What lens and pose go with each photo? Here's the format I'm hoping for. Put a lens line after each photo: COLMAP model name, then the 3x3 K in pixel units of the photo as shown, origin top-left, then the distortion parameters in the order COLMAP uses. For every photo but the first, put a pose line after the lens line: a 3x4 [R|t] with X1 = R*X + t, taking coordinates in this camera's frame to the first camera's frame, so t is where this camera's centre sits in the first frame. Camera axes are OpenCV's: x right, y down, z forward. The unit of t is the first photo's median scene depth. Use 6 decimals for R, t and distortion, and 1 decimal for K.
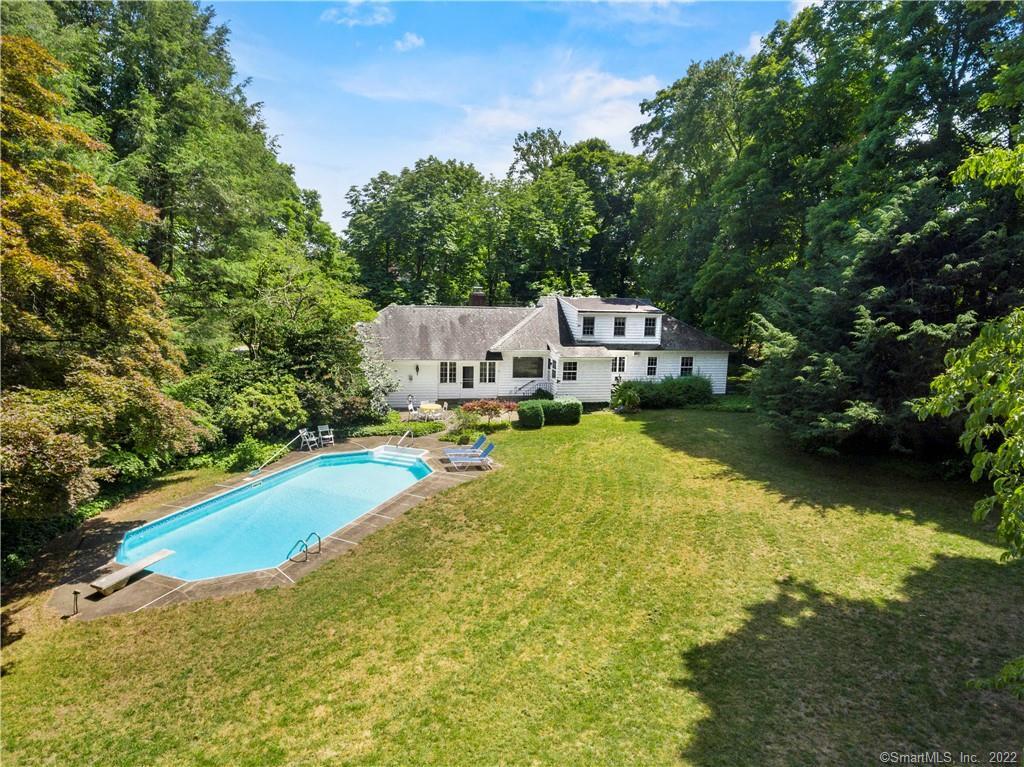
lens RADIAL K [[611.8, 0, 515.6], [0, 611.8, 387.6], [0, 0, 1]] dist [-0.003923, -0.001244]
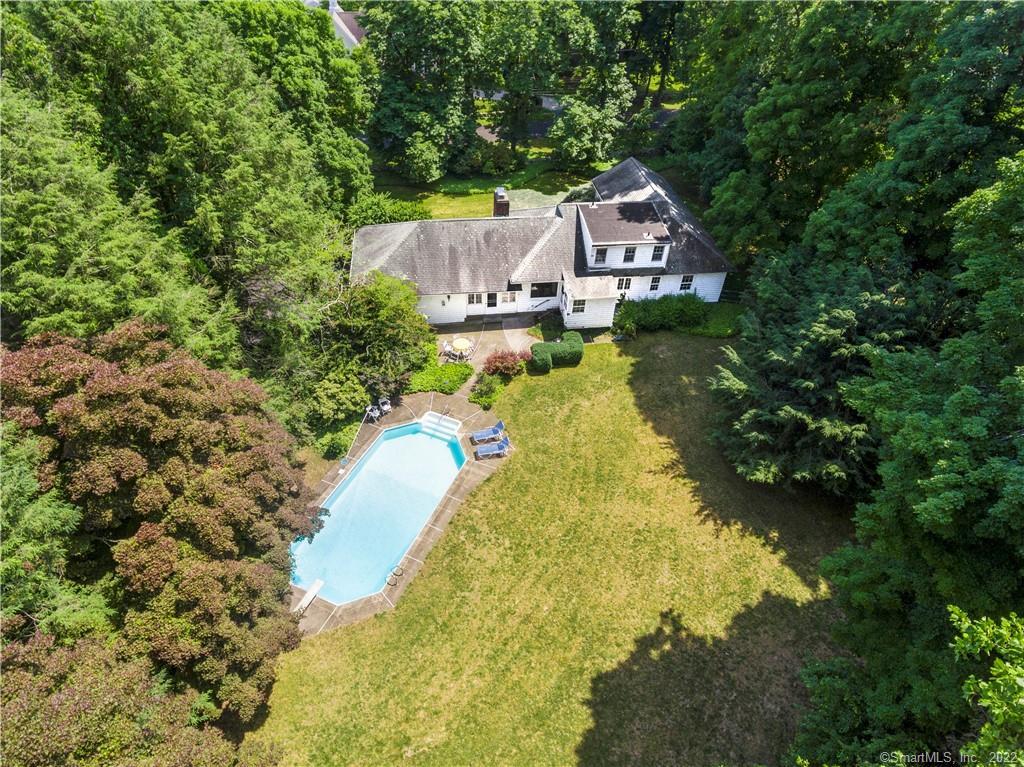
lens RADIAL K [[611.8, 0, 515.6], [0, 611.8, 387.6], [0, 0, 1]] dist [-0.003923, -0.001244]
pose [[0.998301, 0.048960, -0.031586, 0.028104], [-0.023238, 0.831704, 0.554733, -1.198750], [0.053430, -0.553056, 0.831429, -0.136340]]
